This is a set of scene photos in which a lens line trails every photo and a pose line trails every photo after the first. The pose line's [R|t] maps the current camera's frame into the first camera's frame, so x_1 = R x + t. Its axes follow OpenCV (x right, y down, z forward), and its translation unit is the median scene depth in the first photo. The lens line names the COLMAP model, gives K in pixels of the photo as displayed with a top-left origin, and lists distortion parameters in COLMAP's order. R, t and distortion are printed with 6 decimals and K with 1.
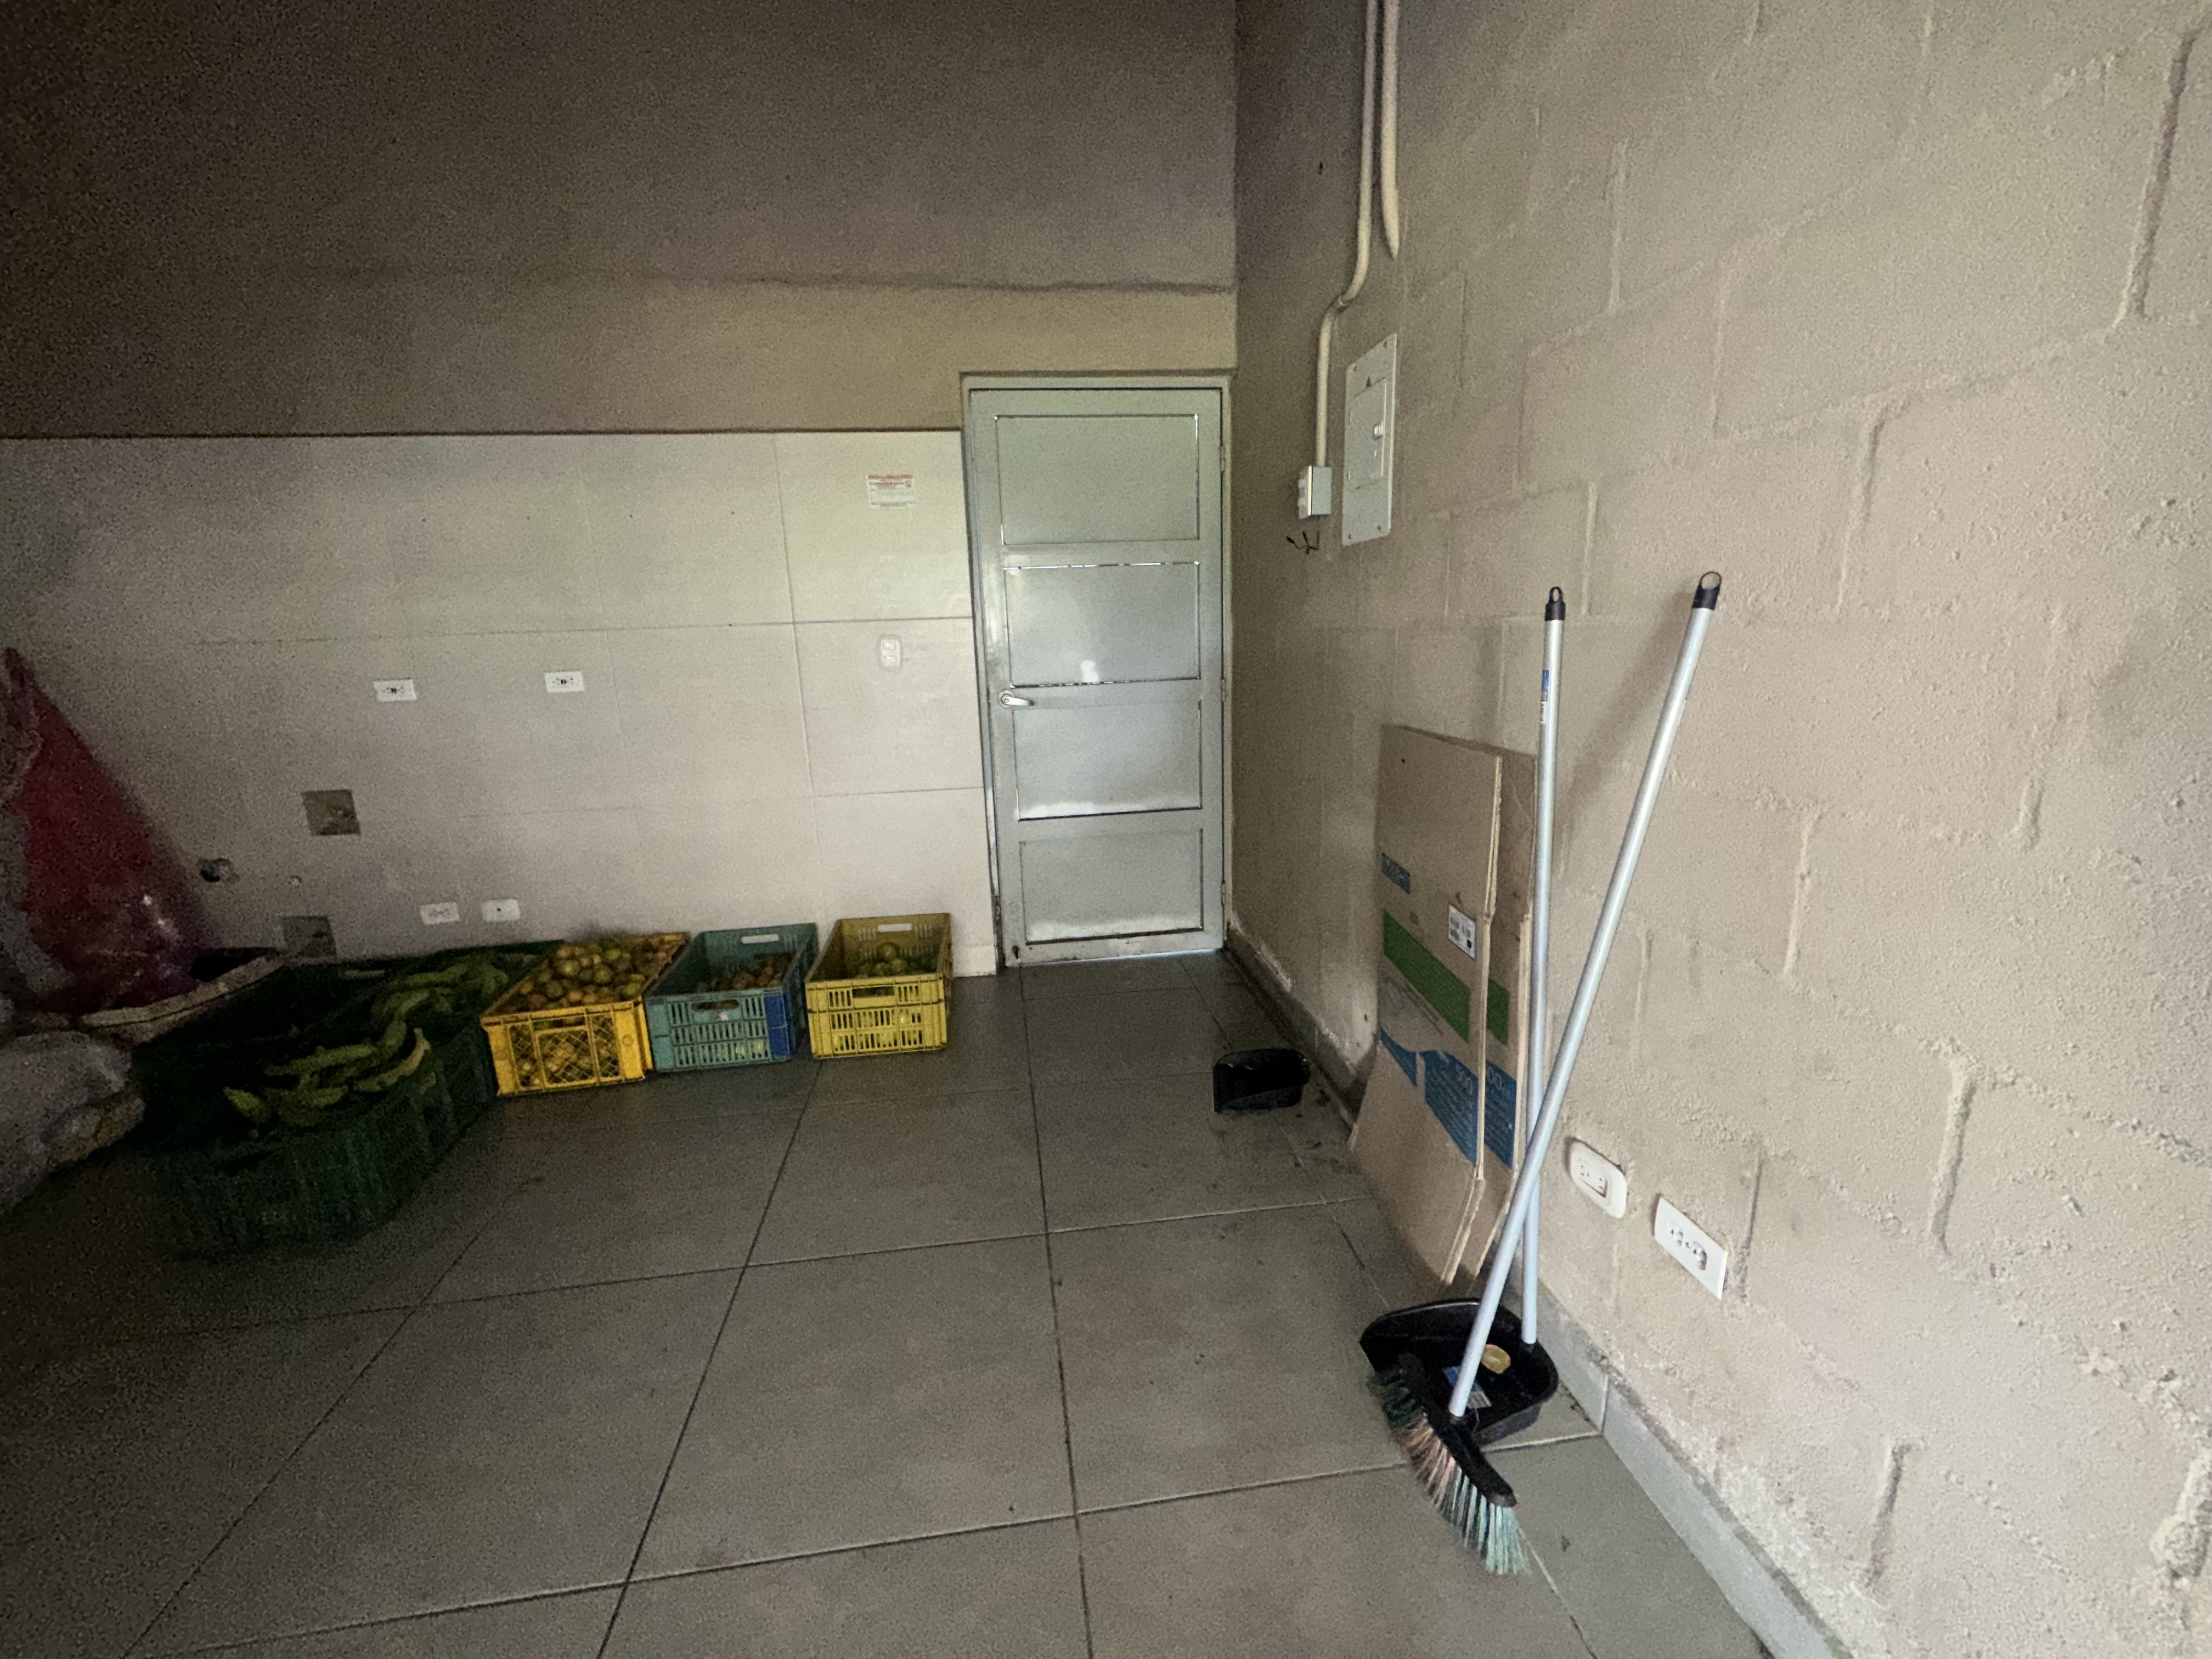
lens RADIAL K [[881.1, 0, 1106.9], [0, 881.1, 827.0], [0, 0, 1]] dist [-0.003521, 0.000681]
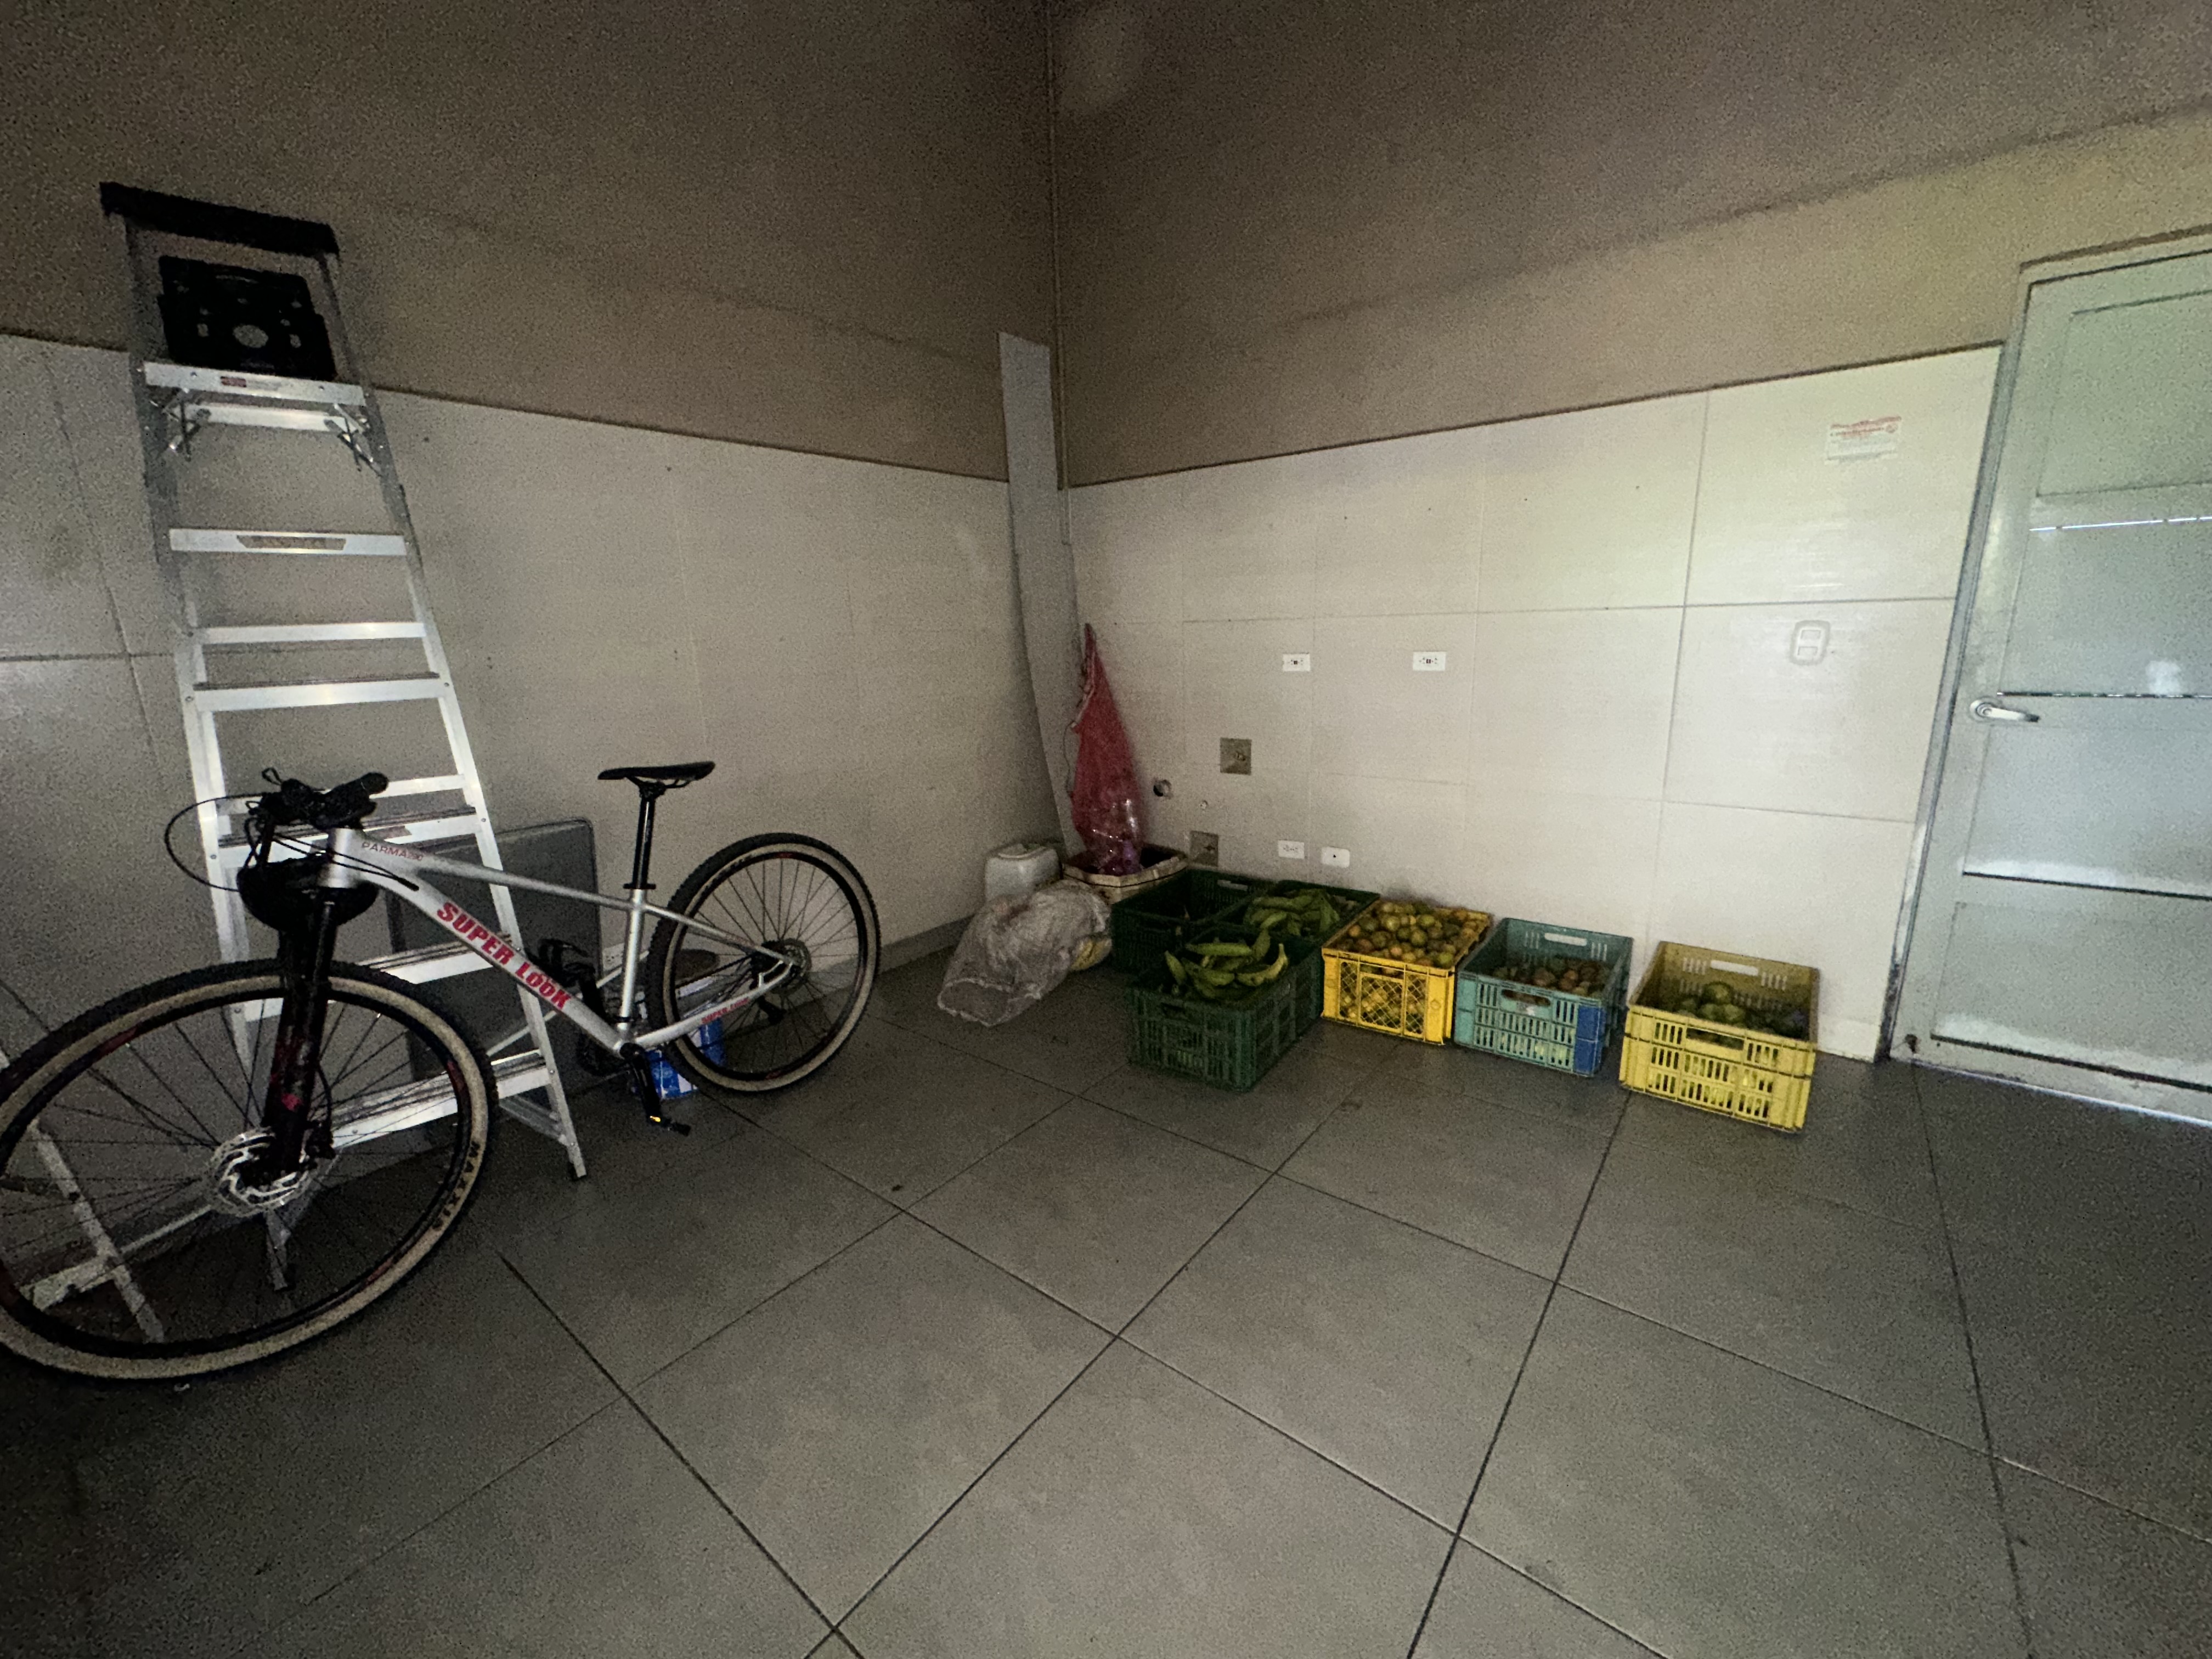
lens RADIAL K [[881.1, 0, 1106.9], [0, 881.1, 827.0], [0, 0, 1]] dist [-0.003521, 0.000681]
pose [[0.696189, 0.173526, -0.696570, -0.114278], [-0.155111, 0.983784, 0.090049, -0.001580], [0.700901, 0.045354, 0.711815, -0.036471]]
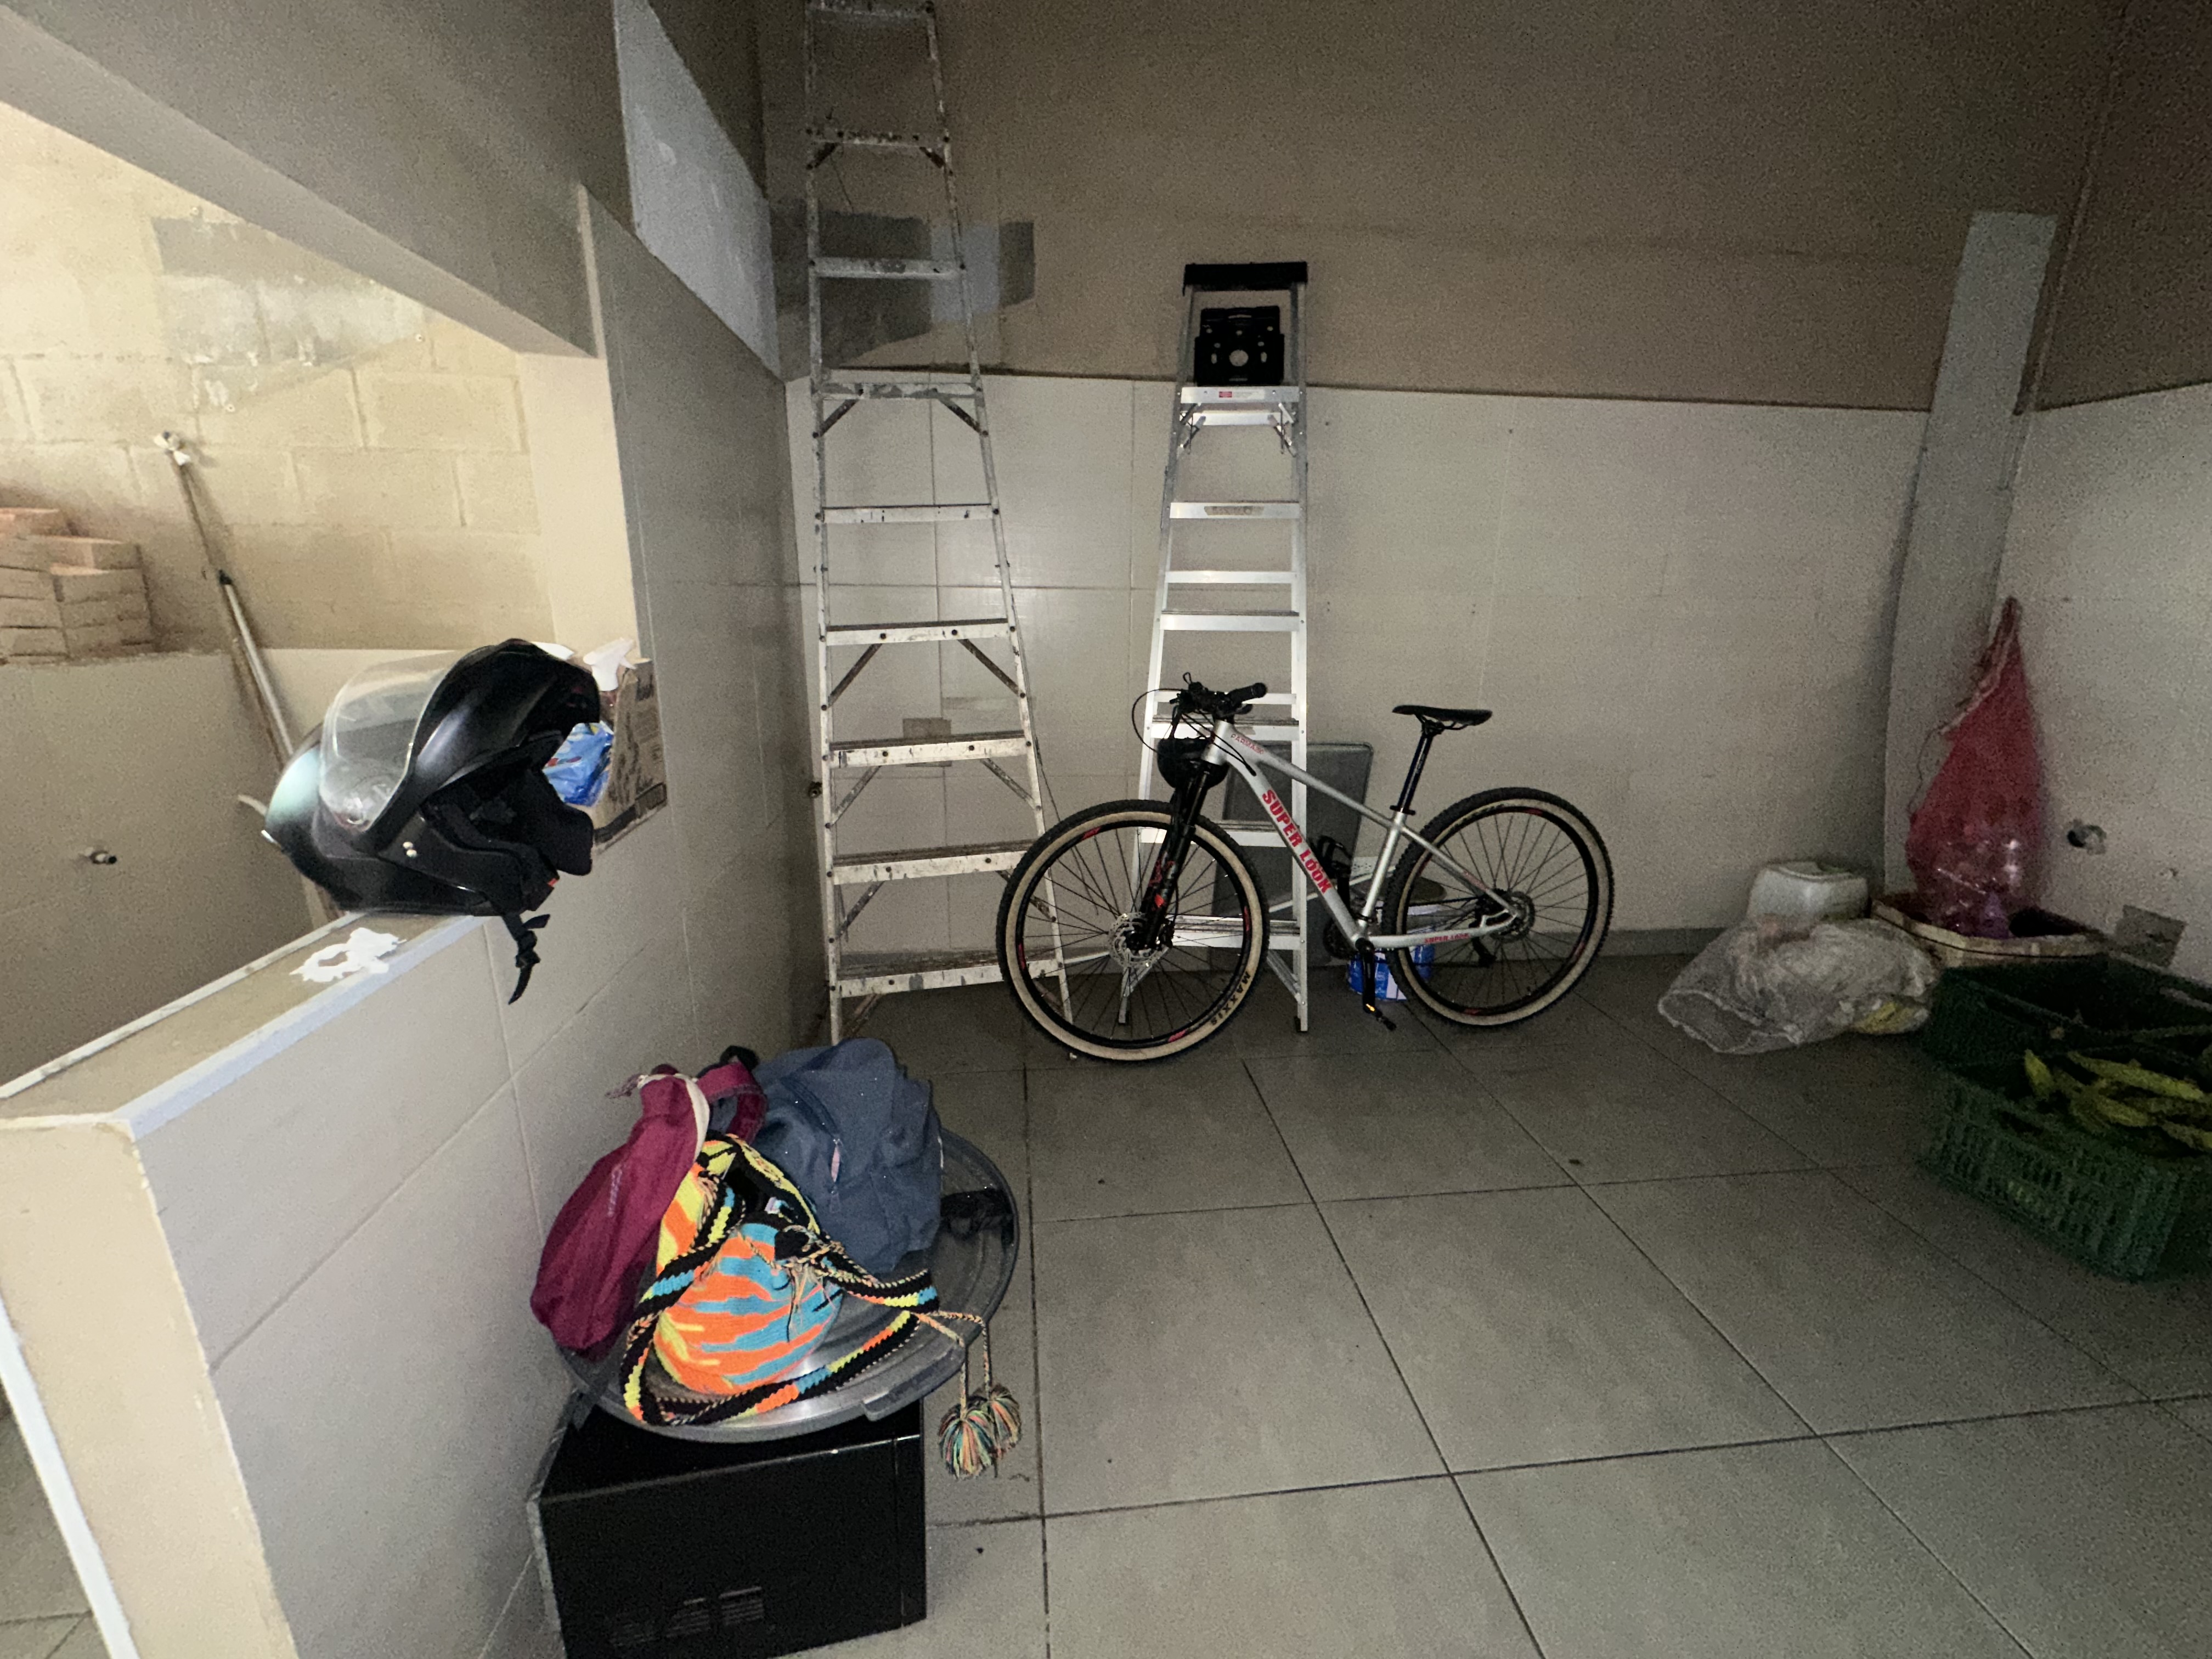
lens RADIAL K [[881.1, 0, 1106.9], [0, 881.1, 827.0], [0, 0, 1]] dist [-0.003521, 0.000681]
pose [[-0.024750, 0.292668, -0.955894, -0.070318], [-0.234554, 0.927795, 0.290138, 0.012801], [0.971788, 0.231390, 0.045683, -0.099550]]
